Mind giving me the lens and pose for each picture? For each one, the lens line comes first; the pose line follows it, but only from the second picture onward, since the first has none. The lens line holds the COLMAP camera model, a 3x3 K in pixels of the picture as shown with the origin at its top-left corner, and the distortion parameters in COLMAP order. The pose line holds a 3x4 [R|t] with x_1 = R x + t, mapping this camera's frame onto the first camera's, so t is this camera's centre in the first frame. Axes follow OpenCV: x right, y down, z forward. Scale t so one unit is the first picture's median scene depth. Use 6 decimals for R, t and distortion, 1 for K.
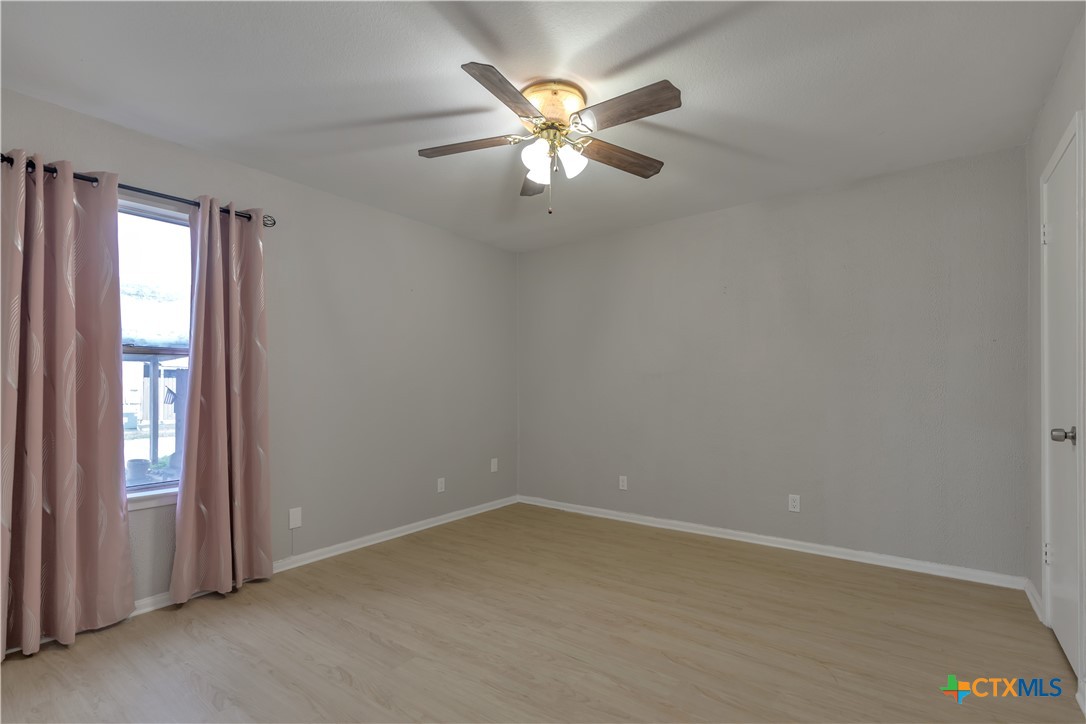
lens RADIAL K [[512.6, 0, 539.5], [0, 512.6, 377.8], [0, 0, 1]] dist [0.001472, 0.000207]
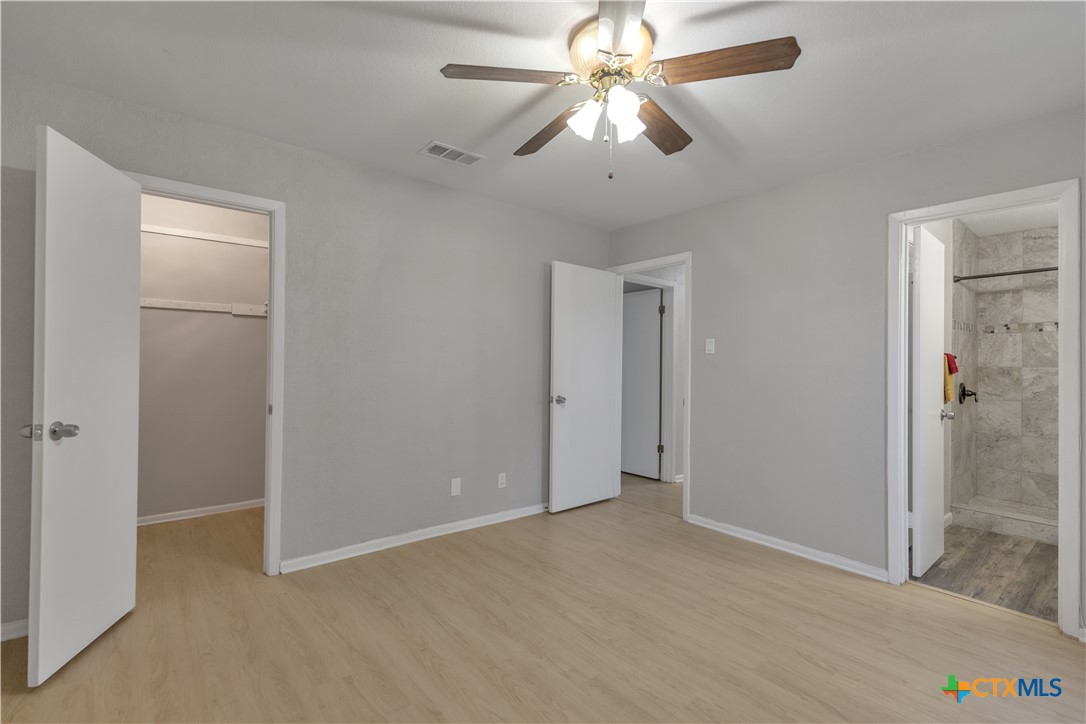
lens RADIAL K [[490.4, 0, 542.9], [0, 490.4, 364.3], [0, 0, 1]] dist [0.007088, 0.000254]
pose [[-0.972385, -0.008532, 0.233227, -0.060869], [-0.011781, 0.999852, -0.012543, -0.007956], [-0.233086, -0.014944, -0.972341, 1.787456]]
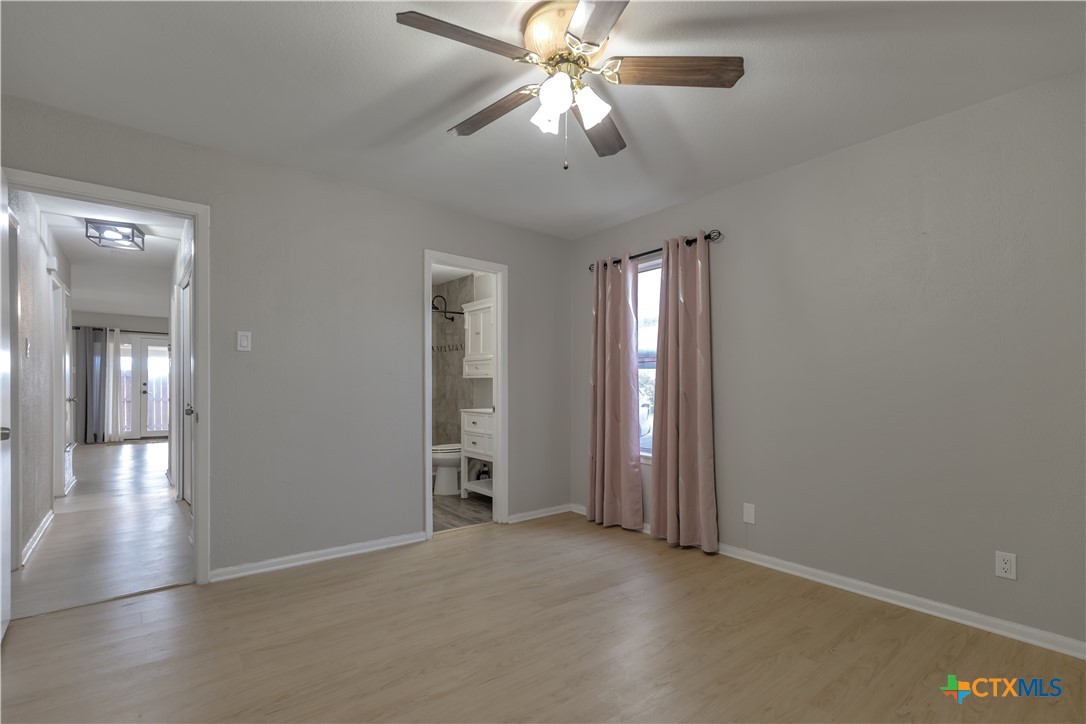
lens RADIAL K [[504.3, 0, 532.7], [0, 504.3, 384.1], [0, 0, 1]] dist [0.003617, 0.000298]
pose [[-0.257907, -0.001707, -0.966168, 0.806749], [0.008912, 0.999952, -0.004146, 0.025860], [0.966129, -0.009680, -0.257879, 1.149597]]
